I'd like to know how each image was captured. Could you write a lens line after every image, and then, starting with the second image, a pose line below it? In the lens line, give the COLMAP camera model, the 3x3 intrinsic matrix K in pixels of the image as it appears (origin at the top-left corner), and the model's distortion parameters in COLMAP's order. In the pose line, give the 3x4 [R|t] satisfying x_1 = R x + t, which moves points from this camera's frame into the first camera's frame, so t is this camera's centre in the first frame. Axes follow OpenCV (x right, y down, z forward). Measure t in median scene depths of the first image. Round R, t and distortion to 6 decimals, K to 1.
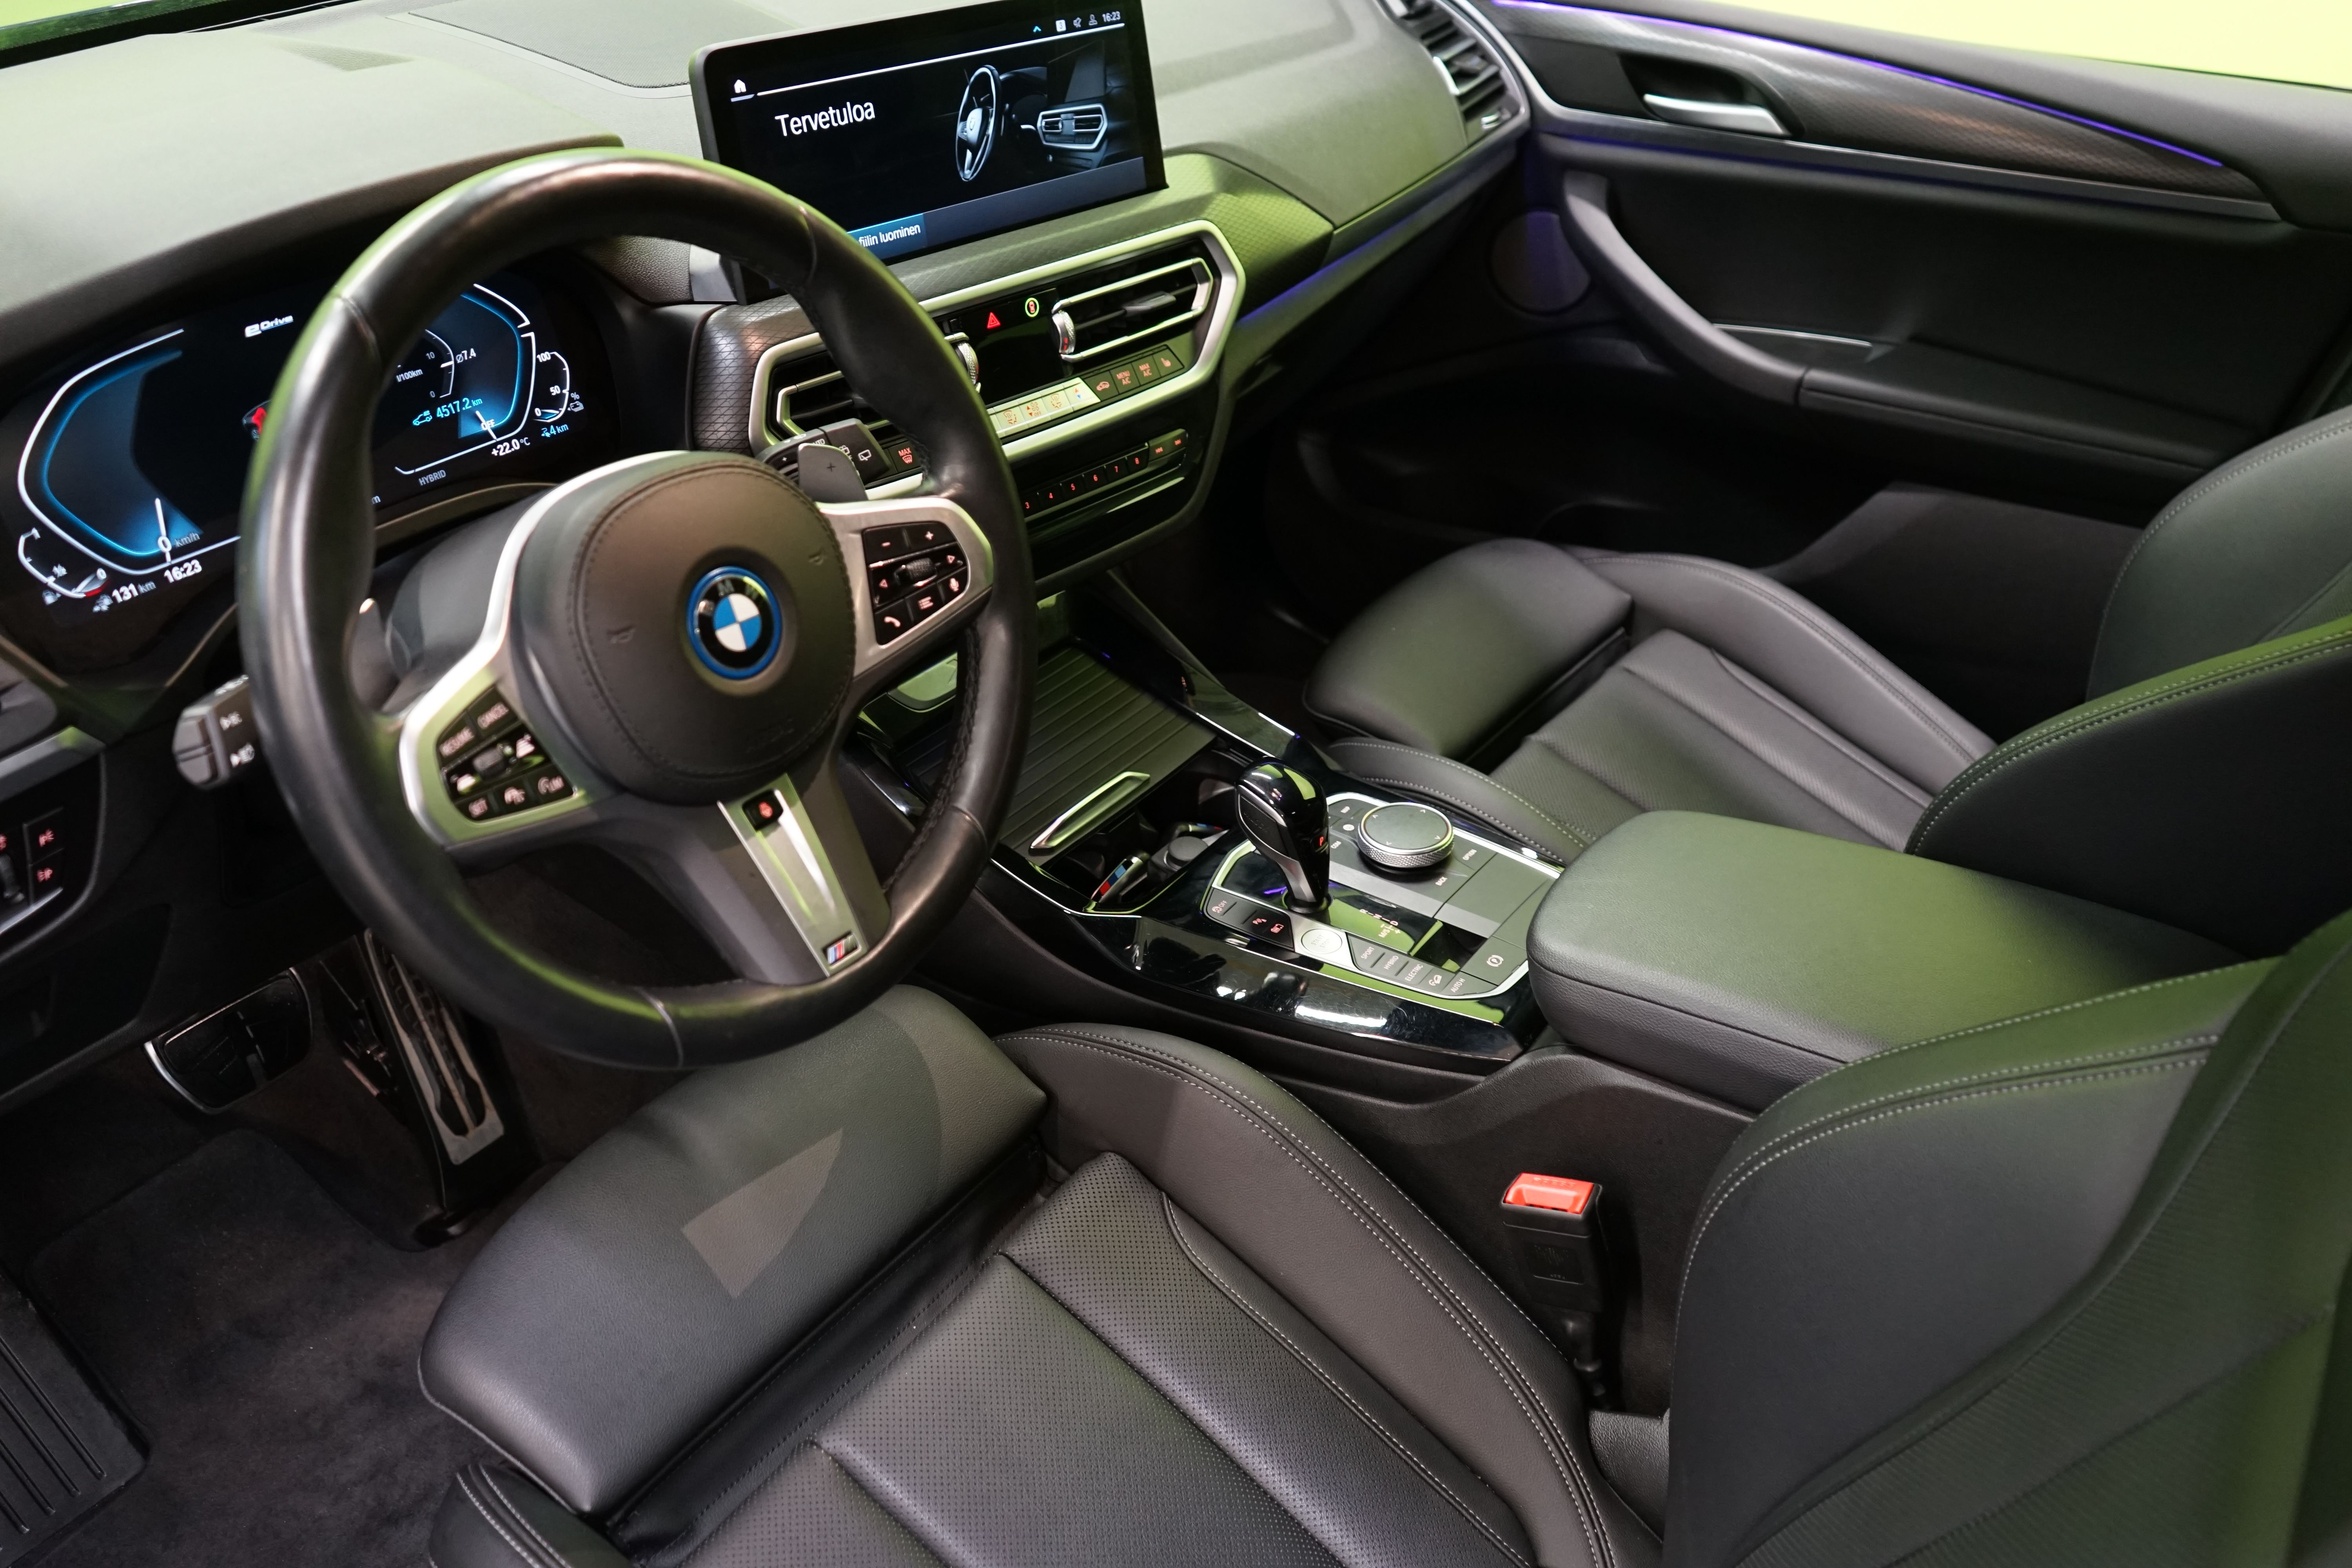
lens RADIAL K [[1931.4, 0, 1176.0], [0, 1931.4, 784.0], [0, 0, 1]] dist [-0.004505, -0.003930]
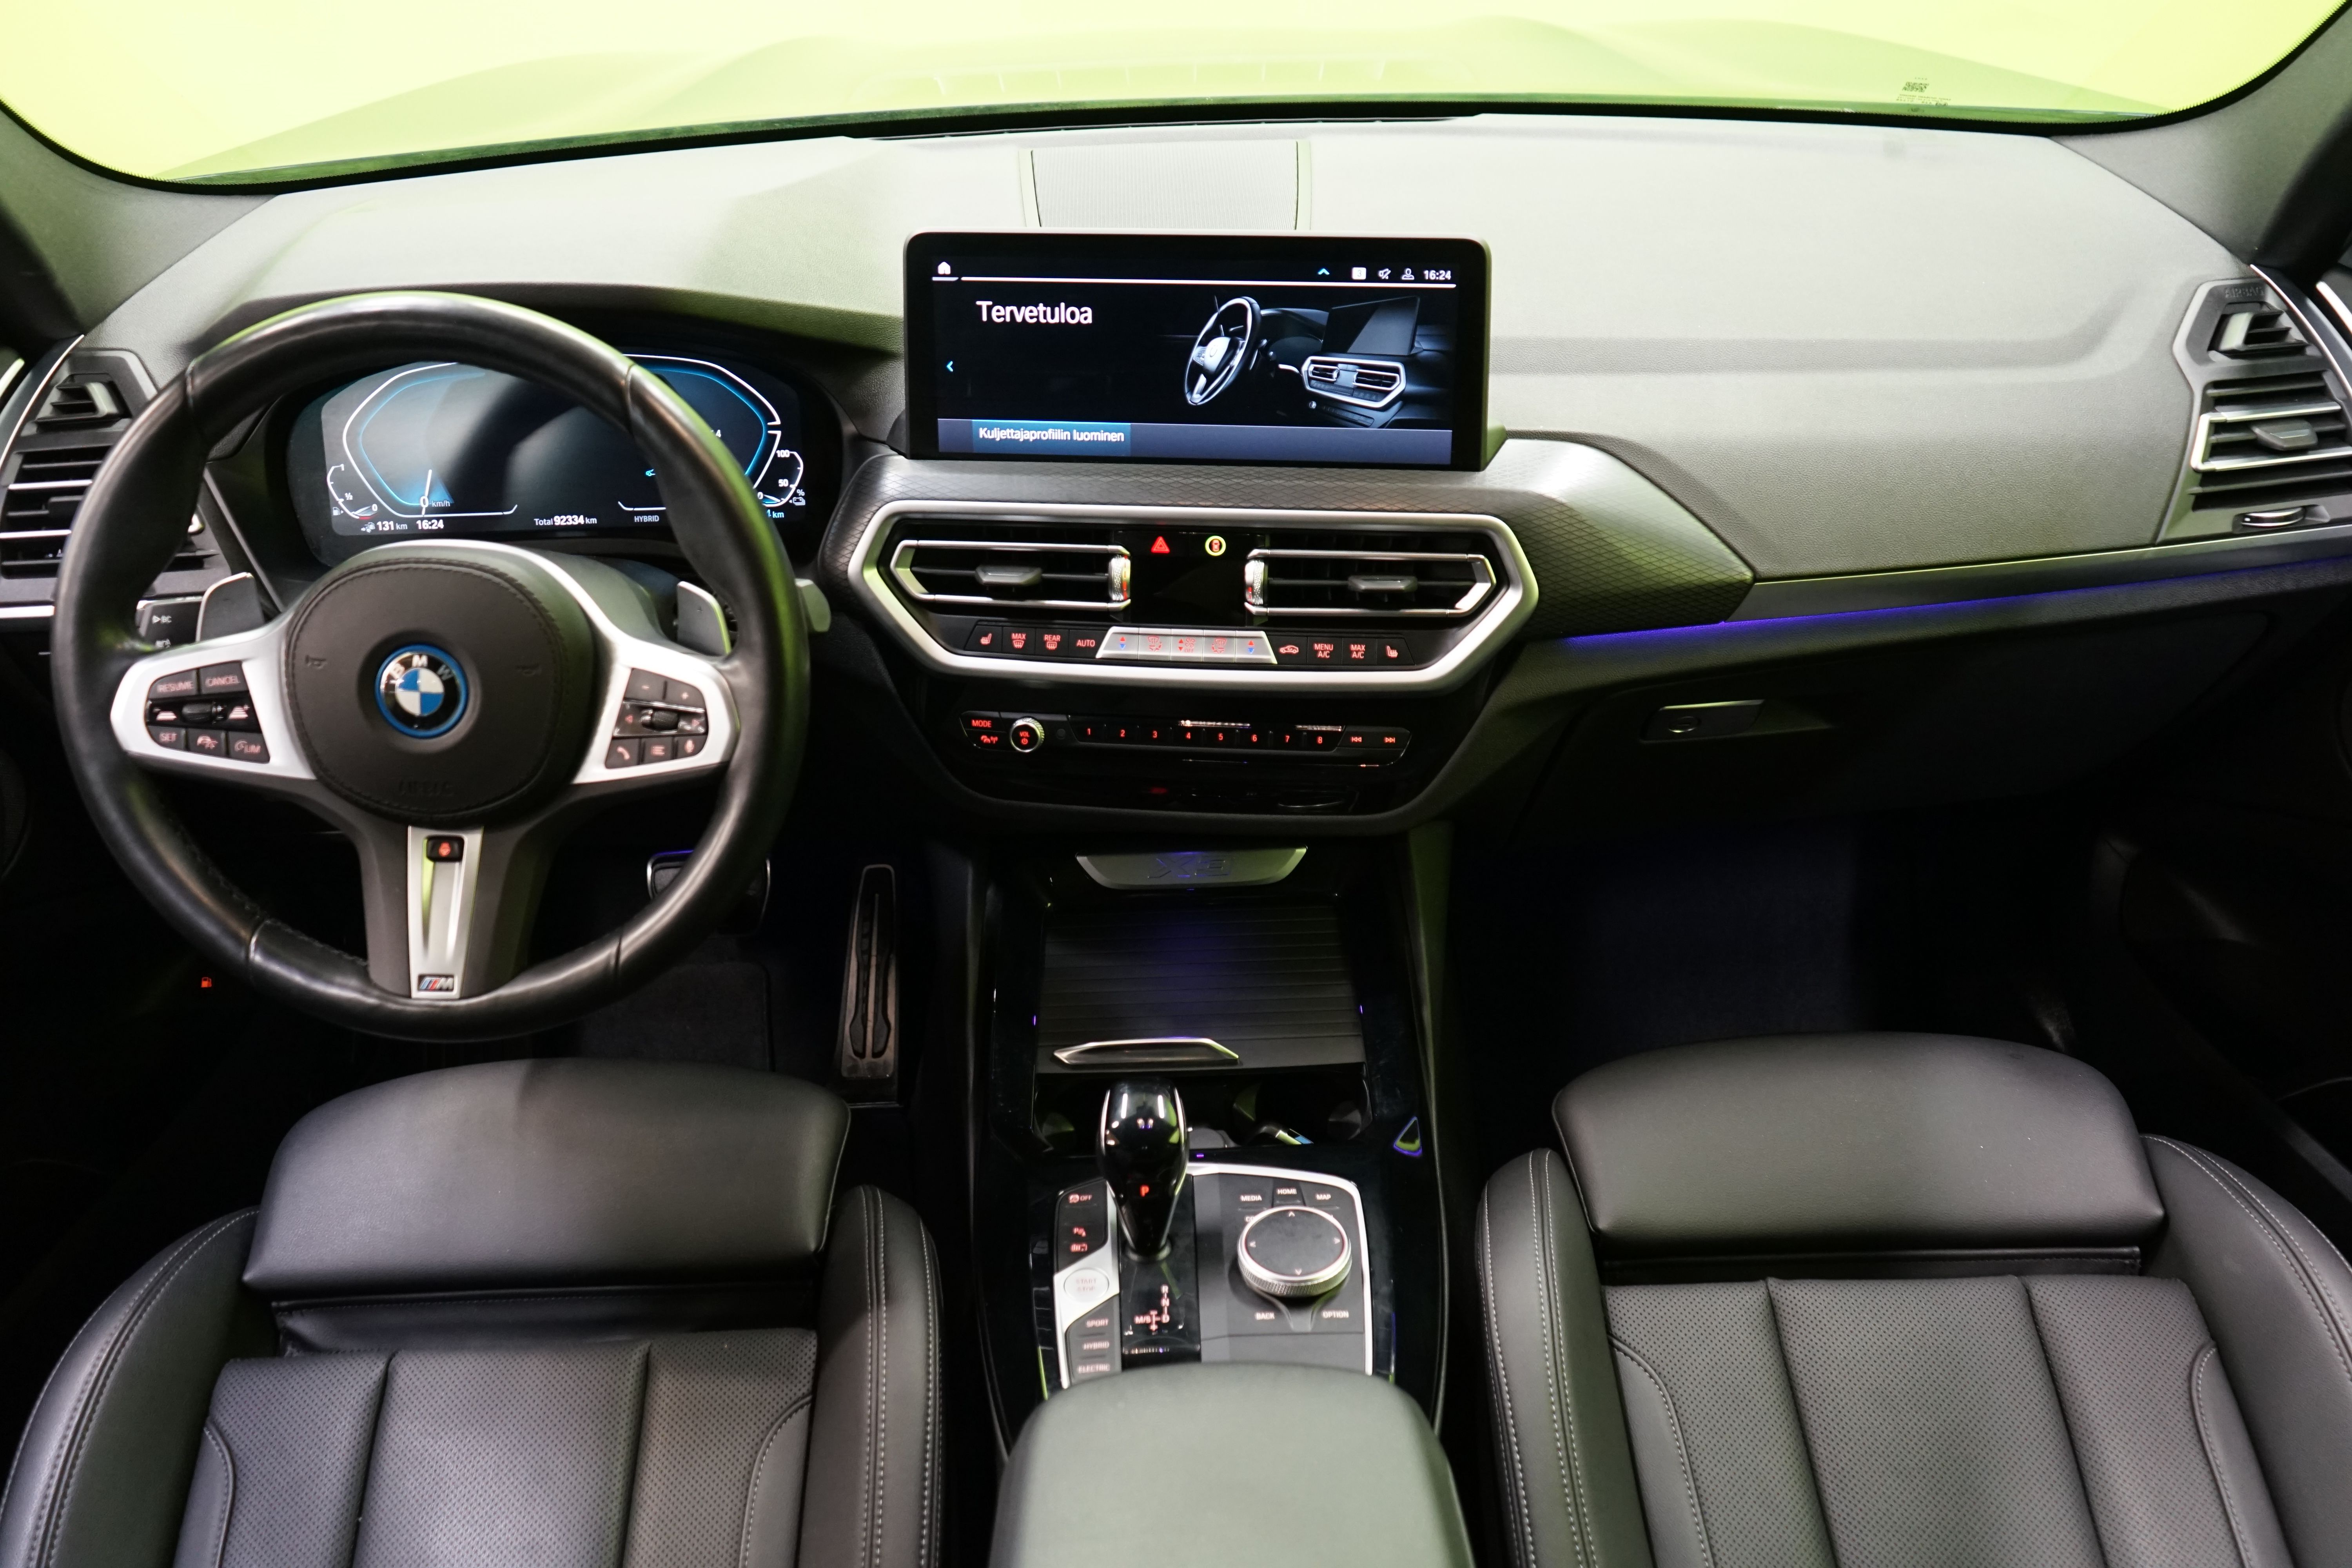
lens RADIAL K [[1931.4, 0, 1176.0], [0, 1931.4, 784.0], [0, 0, 1]] dist [-0.004505, -0.003930]
pose [[0.591690, 0.385130, -0.708222, 0.653540], [-0.404074, 0.901866, 0.152846, -0.286891], [0.697587, 0.195736, 0.689246, 0.362356]]
